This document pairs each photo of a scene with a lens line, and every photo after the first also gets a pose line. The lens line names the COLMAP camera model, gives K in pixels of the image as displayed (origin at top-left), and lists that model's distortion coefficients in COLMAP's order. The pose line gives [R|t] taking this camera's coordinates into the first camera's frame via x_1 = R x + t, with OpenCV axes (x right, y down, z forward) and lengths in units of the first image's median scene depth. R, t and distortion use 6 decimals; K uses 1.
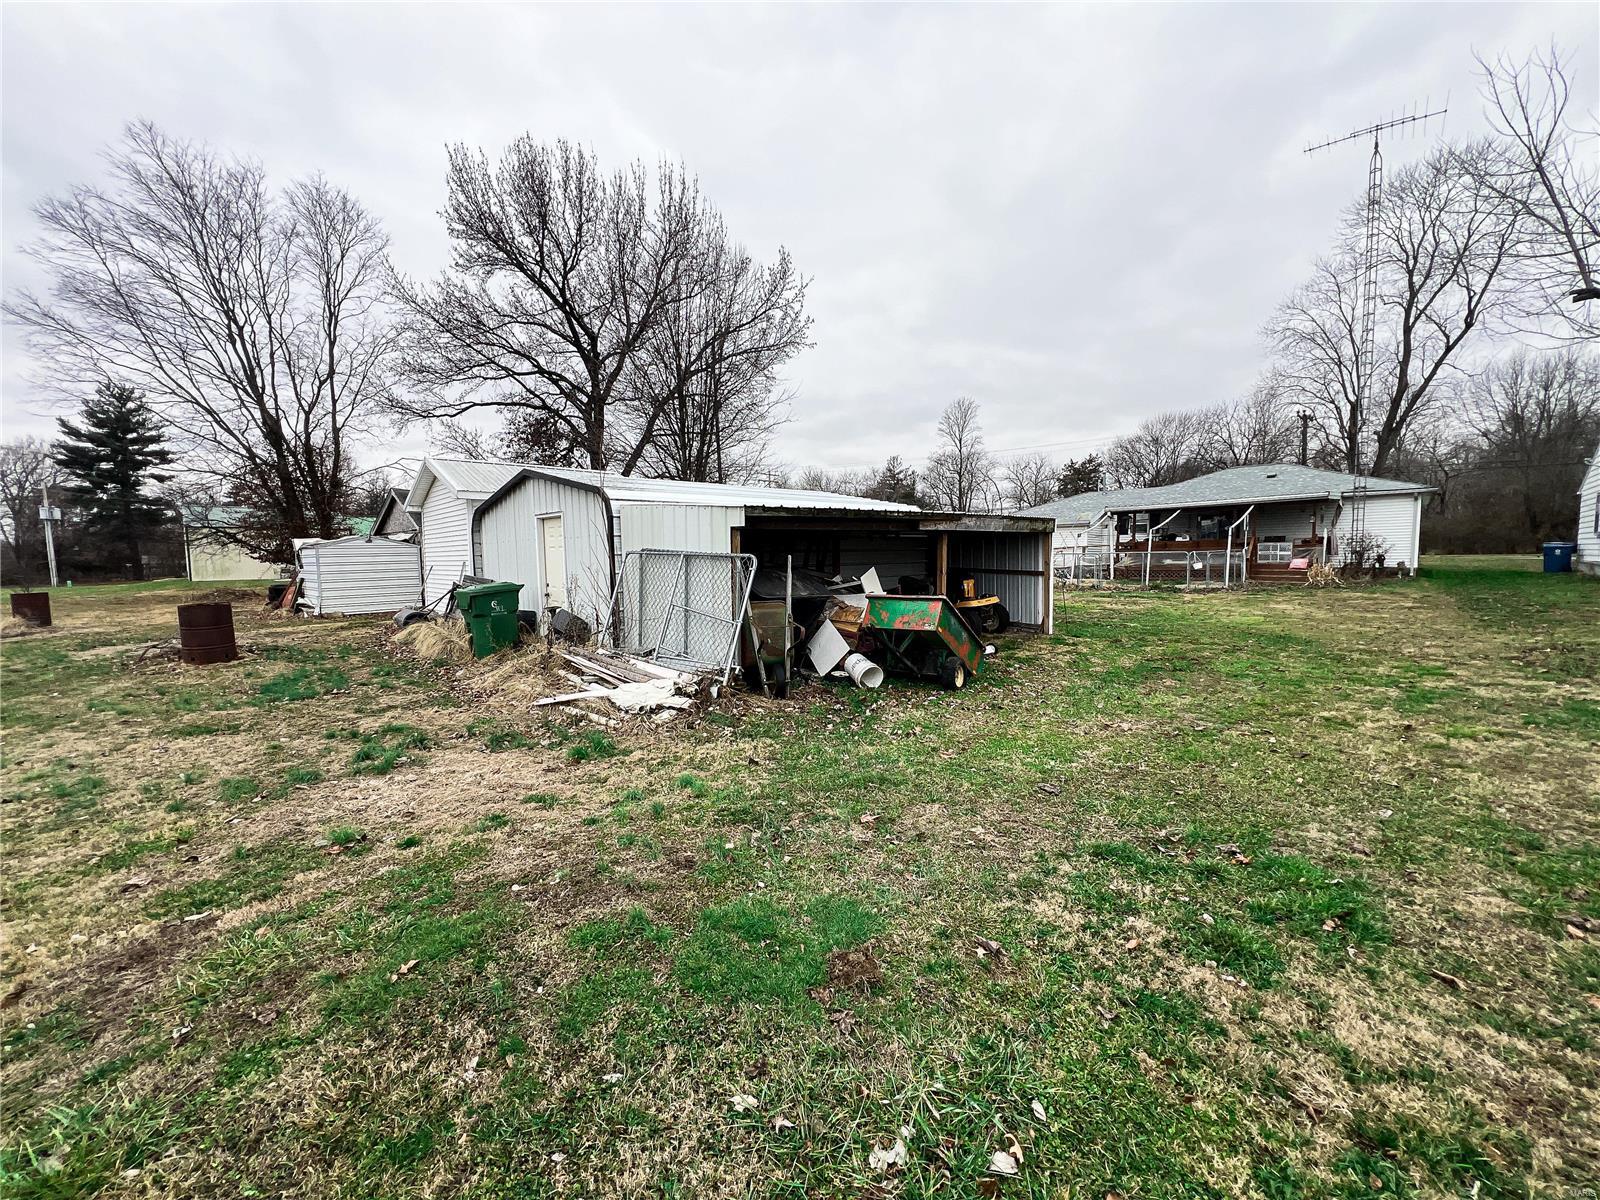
lens RADIAL K [[645.9, 0, 801.9], [0, 645.9, 606.2], [0, 0, 1]] dist [0.000215, -0.000375]
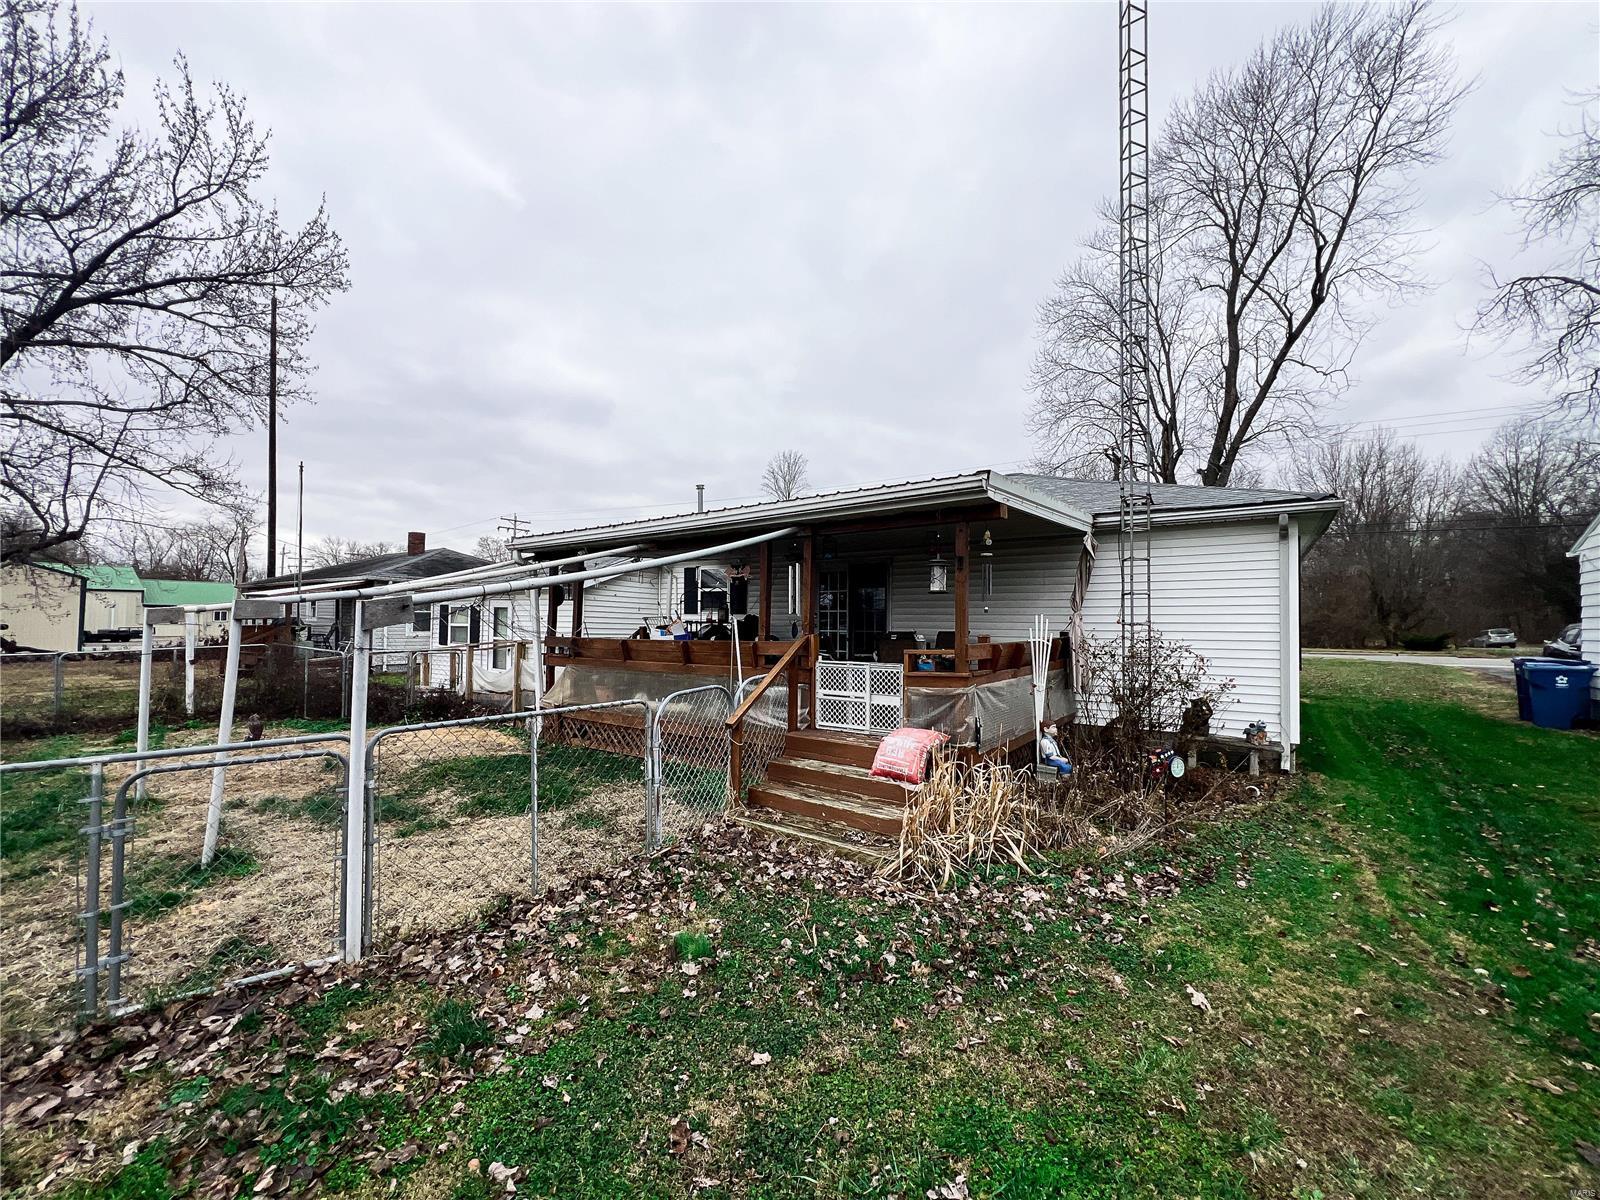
lens RADIAL K [[645.9, 0, 797.7], [0, 645.9, 602.2], [0, 0, 1]] dist [0.000215, -0.000375]
pose [[0.989106, 0.030128, 0.144091, 0.412287], [-0.014185, 0.993784, -0.110415, -0.057401], [-0.146521, 0.107168, 0.983385, 0.447917]]
